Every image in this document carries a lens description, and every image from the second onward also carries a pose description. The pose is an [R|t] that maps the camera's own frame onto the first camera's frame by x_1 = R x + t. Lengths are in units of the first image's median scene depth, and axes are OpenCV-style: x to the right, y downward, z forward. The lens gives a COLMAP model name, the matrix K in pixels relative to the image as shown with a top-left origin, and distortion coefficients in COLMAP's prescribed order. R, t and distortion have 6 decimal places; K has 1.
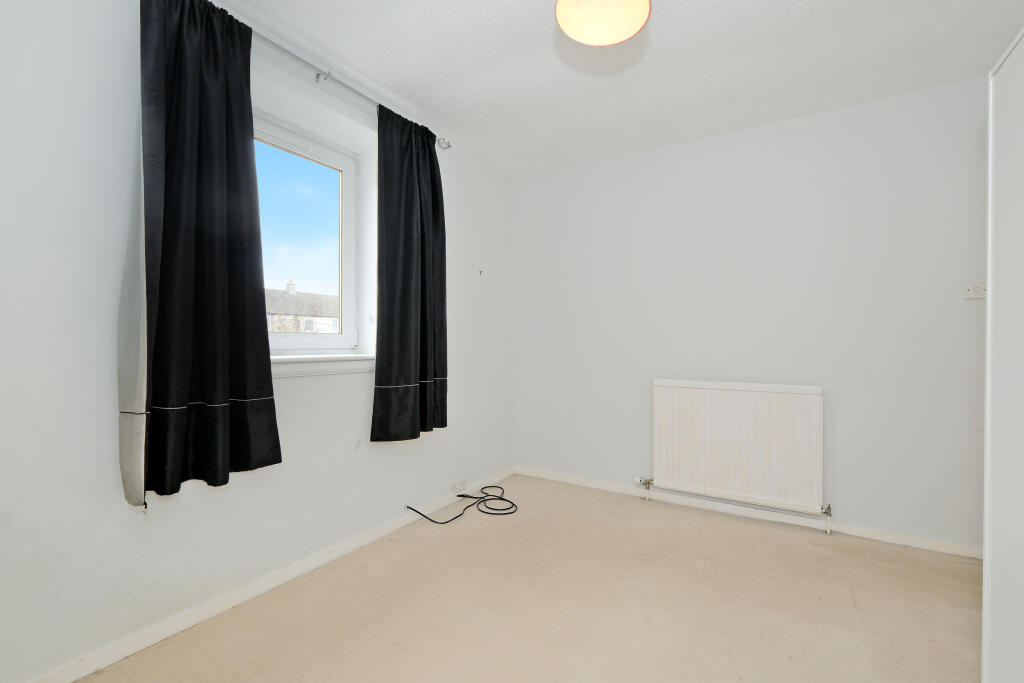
lens RADIAL K [[445.1, 0, 513.3], [0, 445.1, 345.6], [0, 0, 1]] dist [-0.000525, -0.000156]
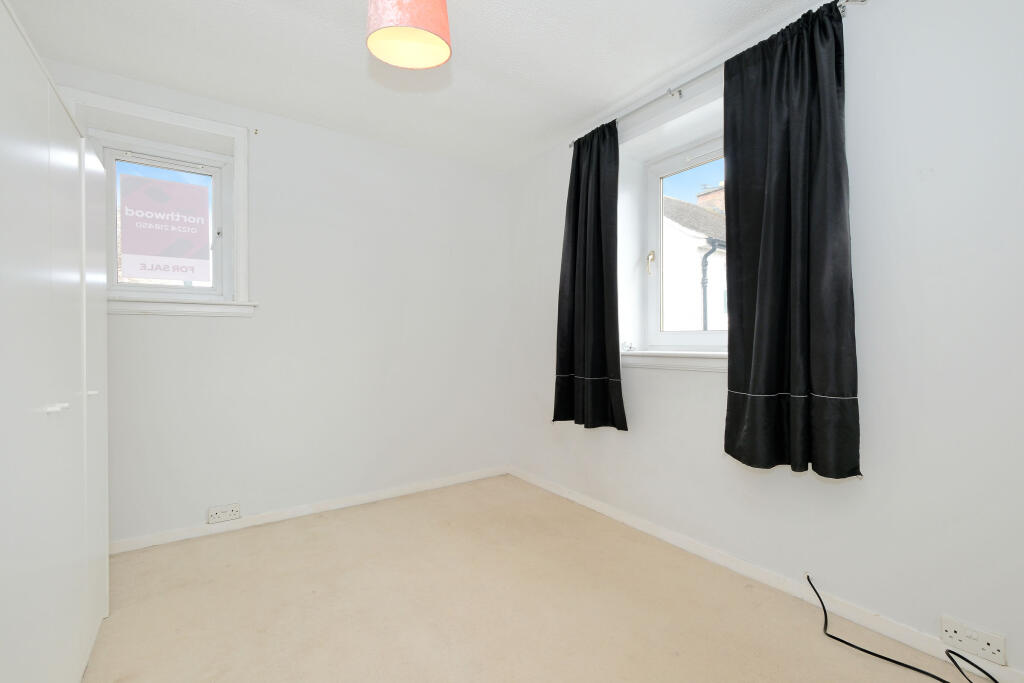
lens RADIAL K [[445.1, 0, 513.6], [0, 445.1, 340.8], [0, 0, 1]] dist [-0.000525, -0.000156]
pose [[-0.384426, -0.003863, -0.923148, 0.748009], [0.001596, 0.999987, -0.004849, 0.001350], [0.923154, -0.003337, -0.384415, 1.098426]]
